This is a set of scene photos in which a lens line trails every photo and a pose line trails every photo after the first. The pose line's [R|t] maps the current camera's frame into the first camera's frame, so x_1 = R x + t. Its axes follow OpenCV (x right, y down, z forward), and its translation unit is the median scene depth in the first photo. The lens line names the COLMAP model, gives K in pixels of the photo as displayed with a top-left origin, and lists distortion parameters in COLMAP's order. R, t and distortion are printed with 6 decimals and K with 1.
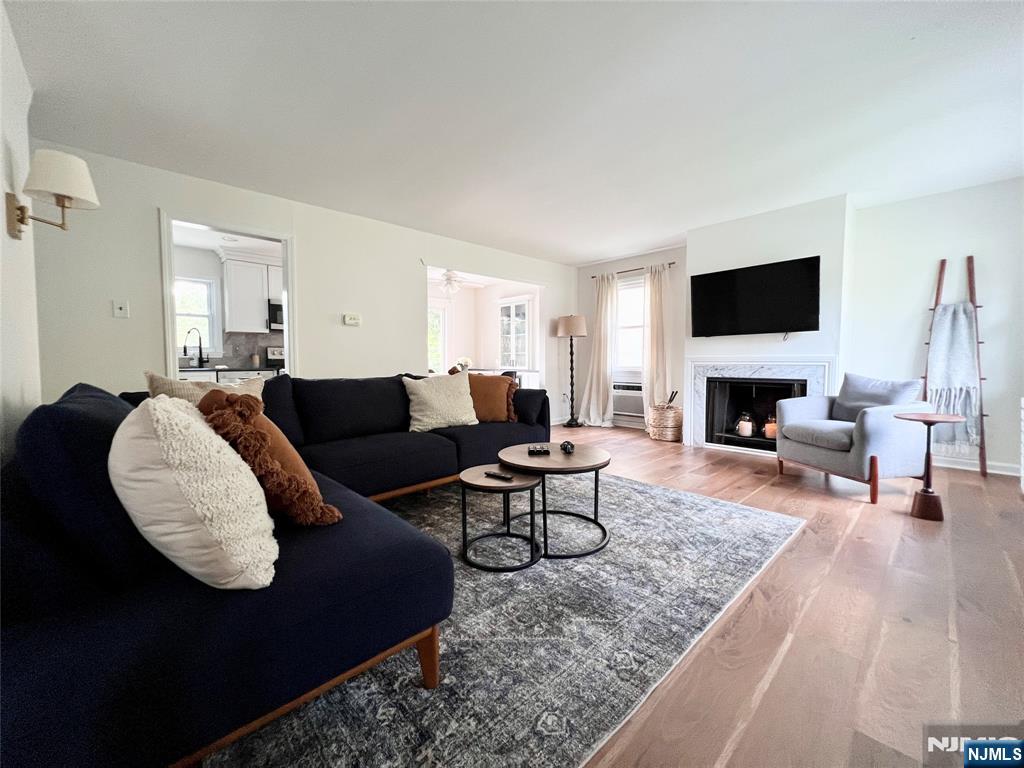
lens RADIAL K [[412.0, 0, 512.0], [0, 412.0, 384.0], [0, 0, 1]] dist [0.012521, -0.000241]
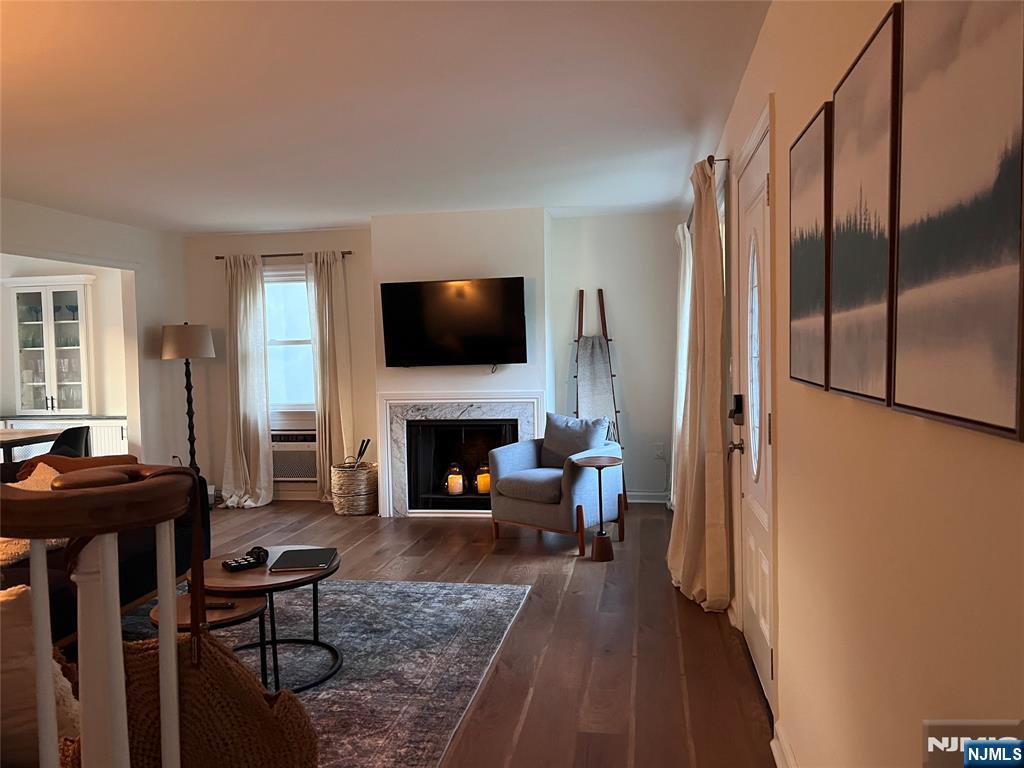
lens RADIAL K [[781.6, 0, 512.0], [0, 781.6, 384.0], [0, 0, 1]] dist [0.050451, -0.003550]
pose [[0.807072, -0.043322, 0.588862, -0.316070], [0.054459, 0.998515, -0.001179, -0.114376], [-0.587937, 0.033021, 0.808233, -0.381476]]
